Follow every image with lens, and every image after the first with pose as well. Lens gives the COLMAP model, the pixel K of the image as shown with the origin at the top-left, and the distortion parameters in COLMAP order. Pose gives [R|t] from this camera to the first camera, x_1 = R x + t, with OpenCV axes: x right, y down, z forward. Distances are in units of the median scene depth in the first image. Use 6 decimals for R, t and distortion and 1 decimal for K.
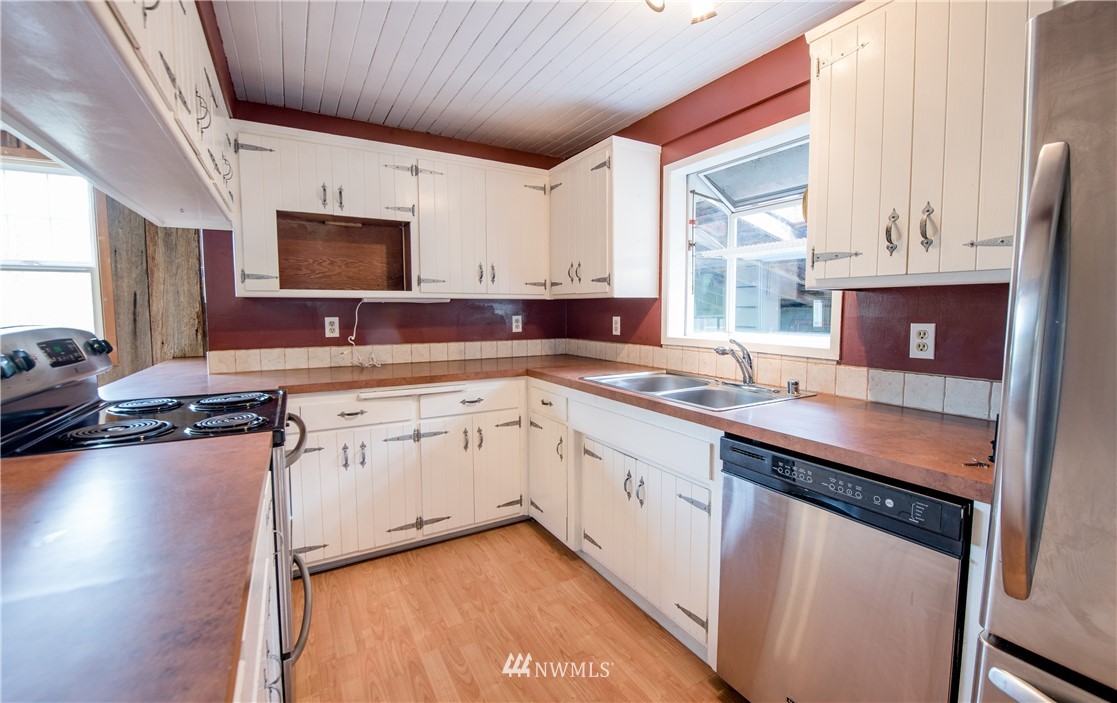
lens RADIAL K [[455.5, 0, 554.3], [0, 455.5, 349.0], [0, 0, 1]] dist [0.000248, 0.000029]
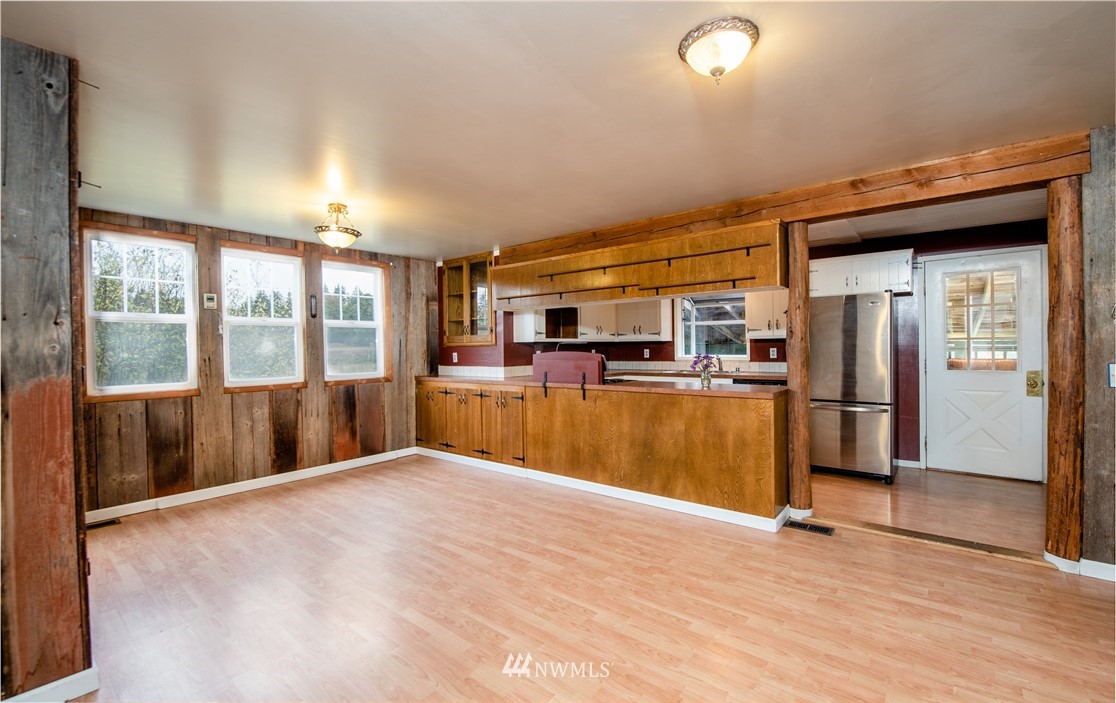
lens RADIAL K [[455.1, 0, 561.4], [0, 455.1, 350.2], [0, 0, 1]] dist [0.000248, 0.000029]
pose [[0.926325, -0.010148, 0.376588, -1.270539], [0.040162, 0.996600, -0.071935, 0.088597], [-0.374578, 0.081760, 0.923584, -1.047005]]
